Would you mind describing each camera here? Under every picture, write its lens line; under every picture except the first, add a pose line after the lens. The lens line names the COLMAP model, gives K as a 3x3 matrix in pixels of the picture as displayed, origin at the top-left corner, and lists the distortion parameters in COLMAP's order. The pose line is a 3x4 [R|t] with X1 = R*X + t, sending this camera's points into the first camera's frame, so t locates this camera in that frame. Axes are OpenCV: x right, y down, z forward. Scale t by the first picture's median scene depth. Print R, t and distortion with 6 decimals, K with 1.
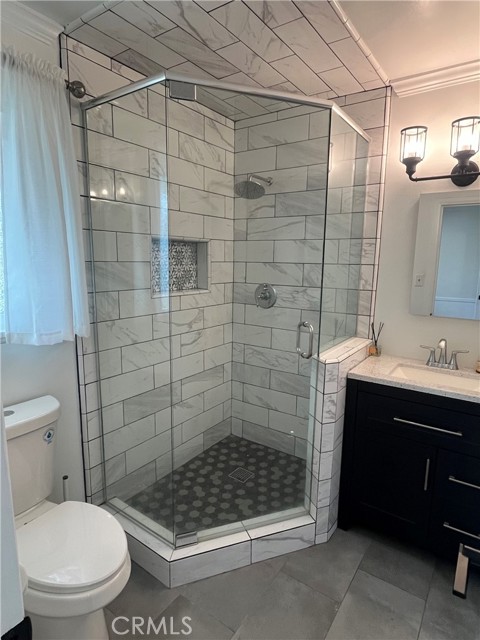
lens RADIAL K [[367.1, 0, 242.7], [0, 367.1, 319.7], [0, 0, 1]] dist [-0.002439, -0.001933]
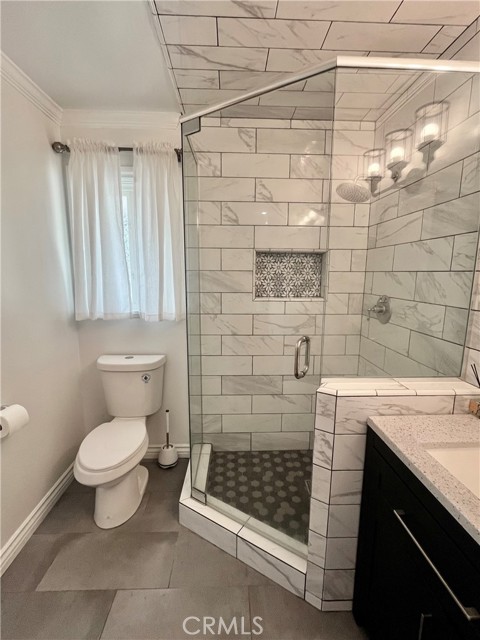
lens RADIAL K [[291.2, 0, 239.4], [0, 291.2, 319.9], [0, 0, 1]] dist [-0.003411, -0.000677]
pose [[0.604825, 0.118286, -0.787525, 0.466487], [-0.129097, 0.990390, 0.049609, -0.035322], [0.785825, 0.071663, 0.614283, 0.351854]]
